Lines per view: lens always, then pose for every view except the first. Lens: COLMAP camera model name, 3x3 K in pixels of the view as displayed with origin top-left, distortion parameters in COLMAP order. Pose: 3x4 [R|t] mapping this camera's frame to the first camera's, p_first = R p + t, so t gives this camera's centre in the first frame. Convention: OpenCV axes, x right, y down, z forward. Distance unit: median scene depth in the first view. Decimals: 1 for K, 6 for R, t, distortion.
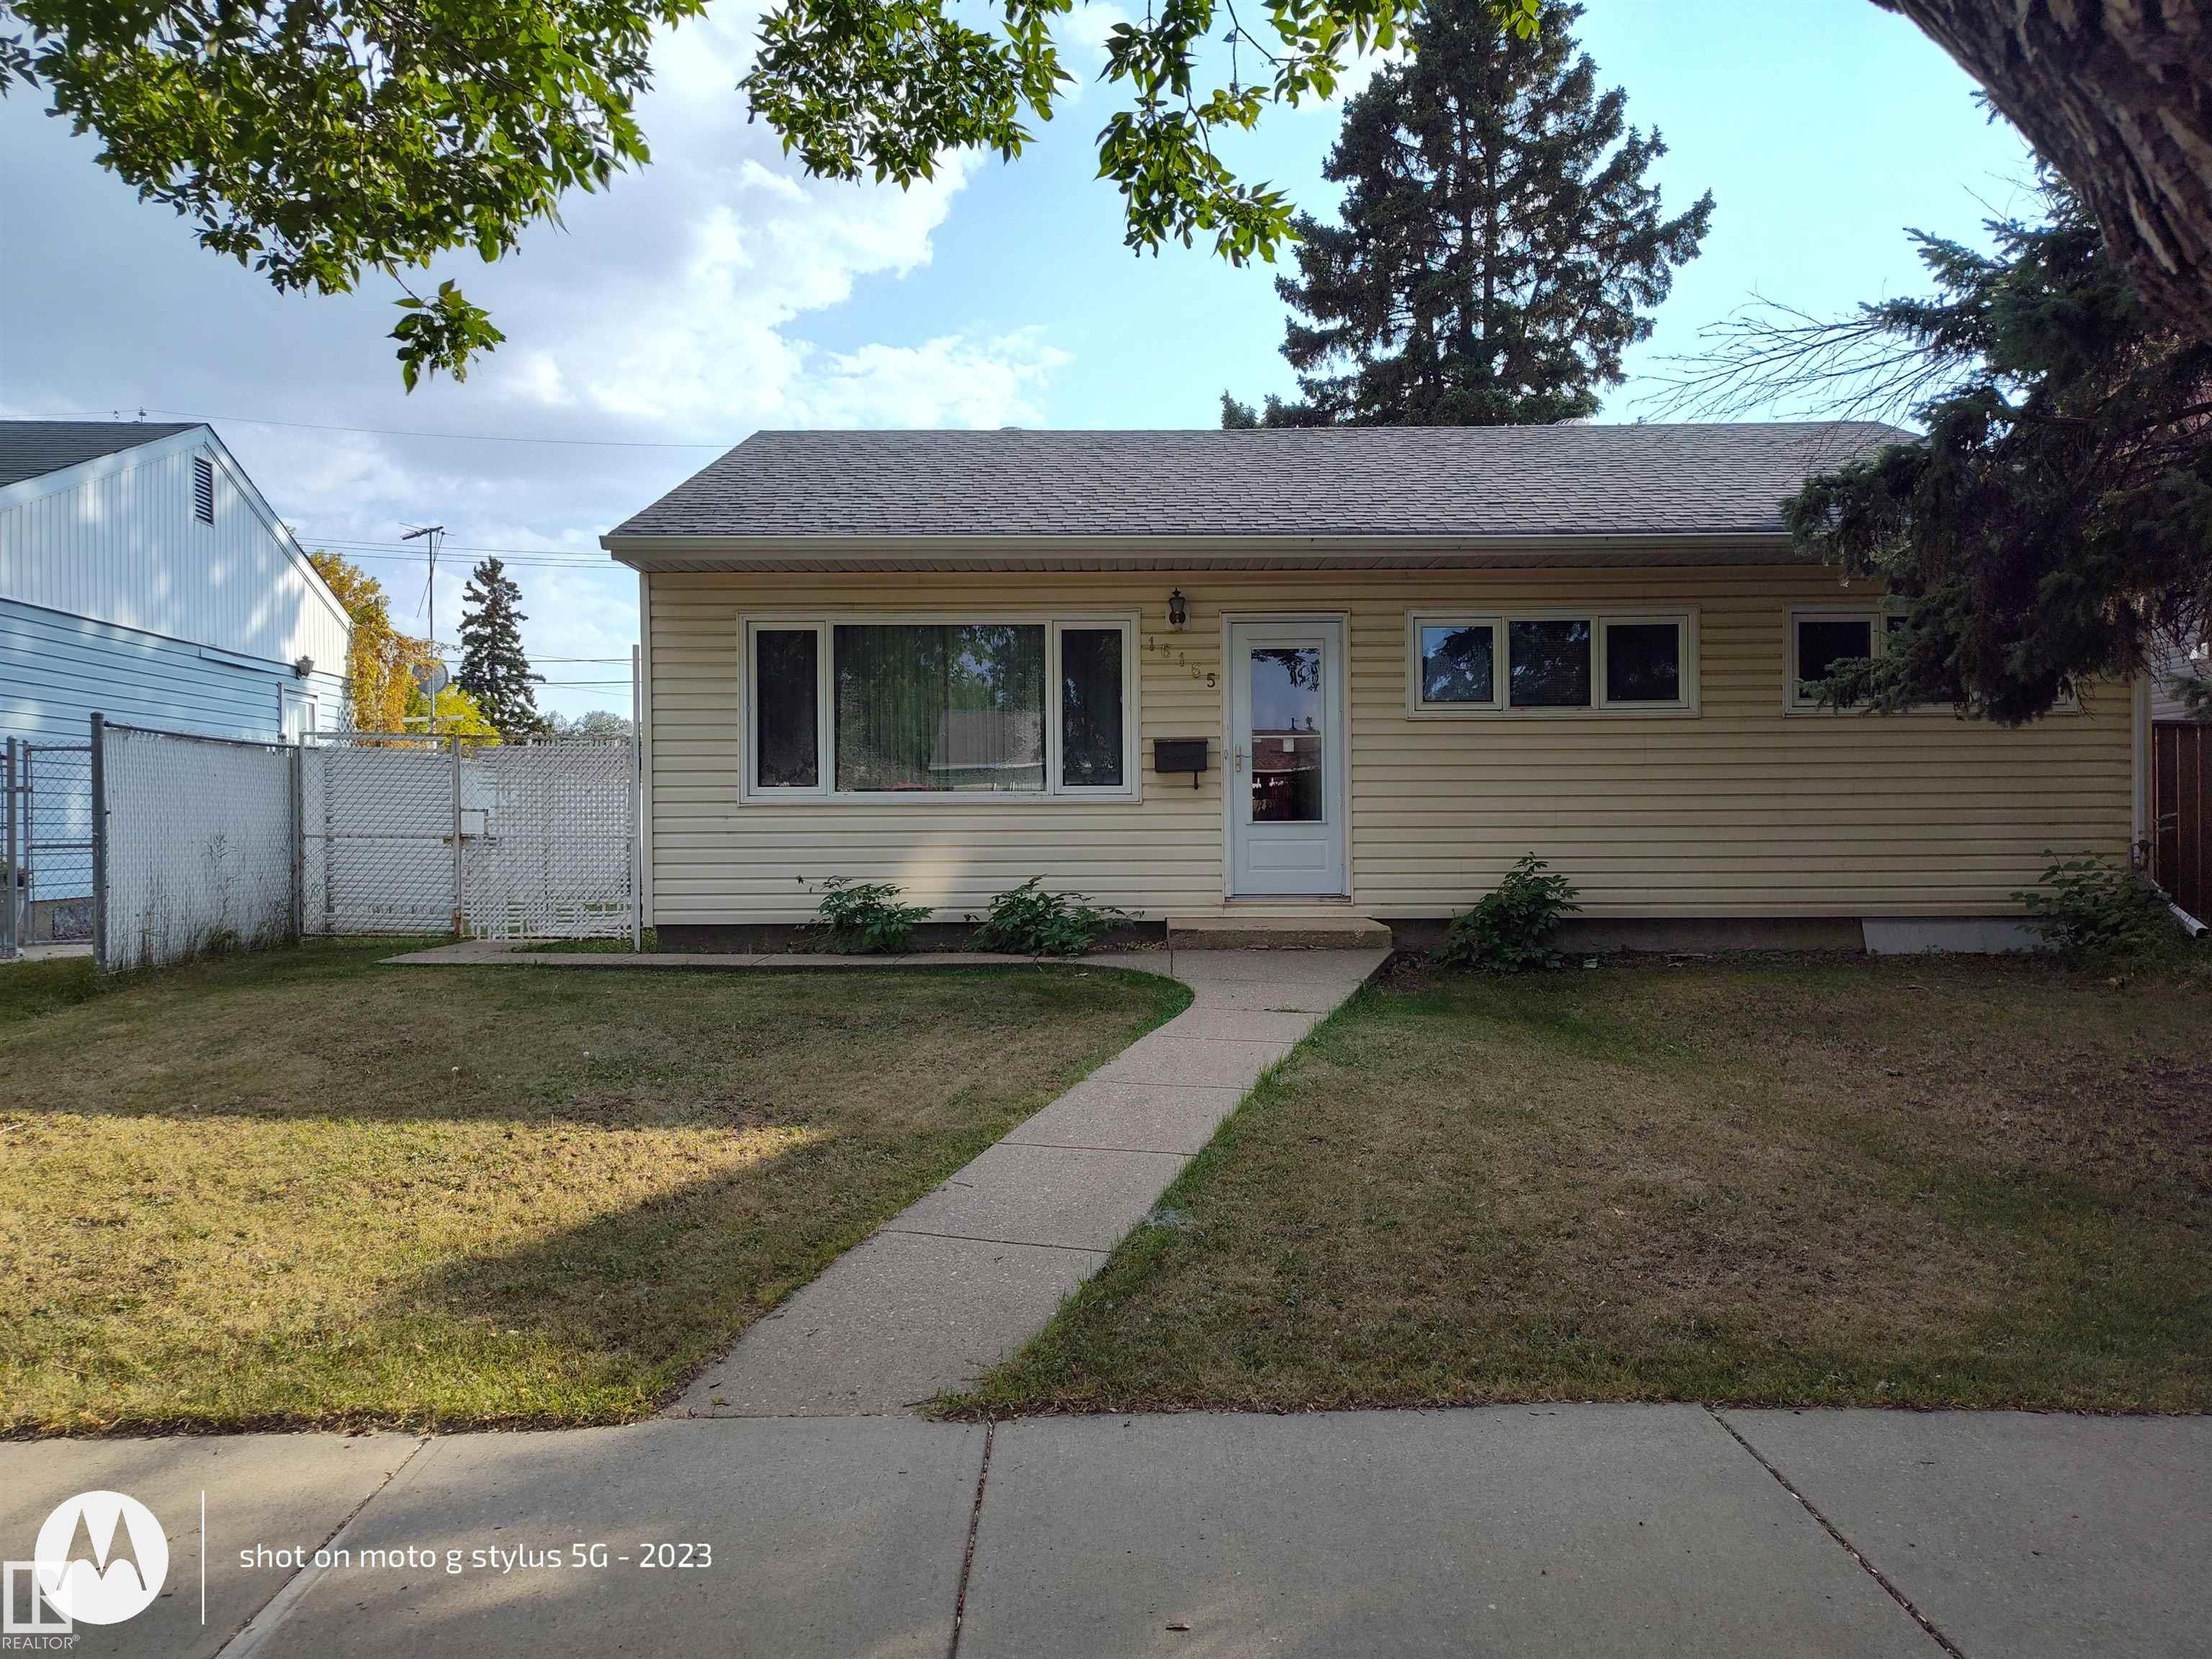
lens RADIAL K [[1497.5, 0, 1107.6], [0, 1497.5, 832.2], [0, 0, 1]] dist [0.035778, -0.034964]
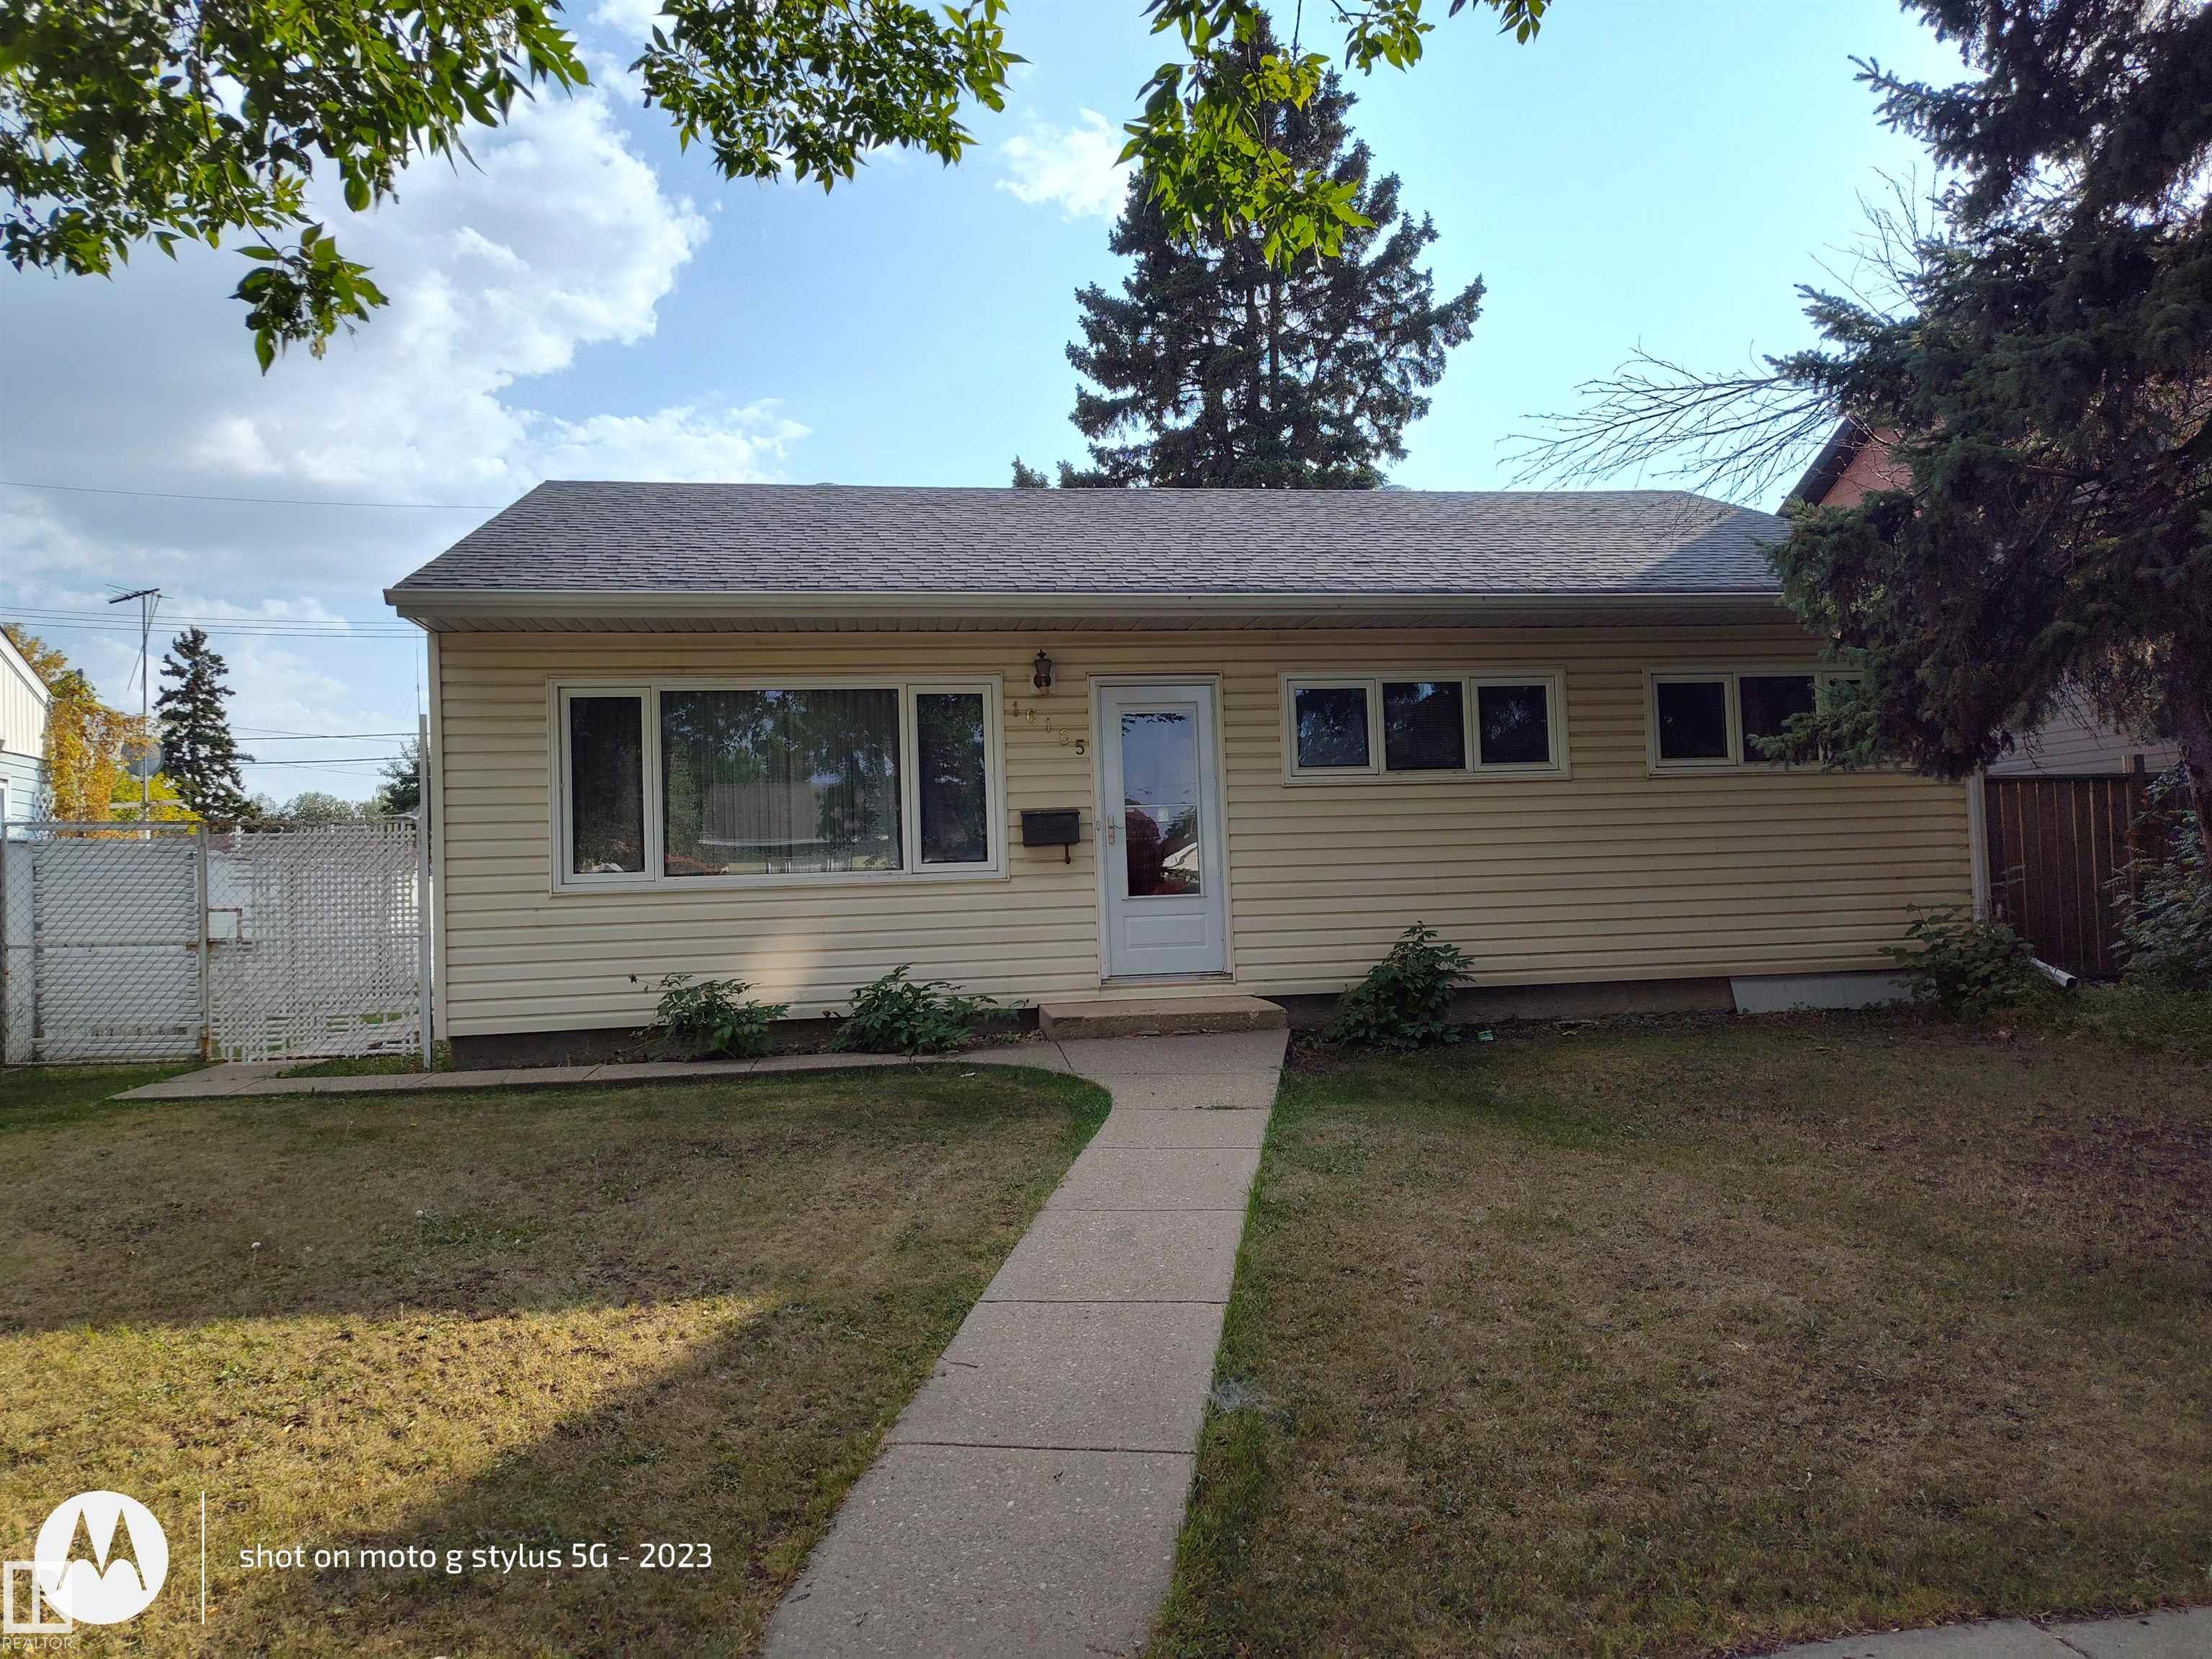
lens RADIAL K [[1495.0, 0, 1102.8], [0, 1495.0, 826.8], [0, 0, 1]] dist [0.020680, -0.021735]
pose [[0.986787, -0.020743, 0.160689, -0.067405], [0.028830, 0.998424, -0.048158, -0.006474], [-0.159437, 0.052154, 0.985830, 0.082350]]
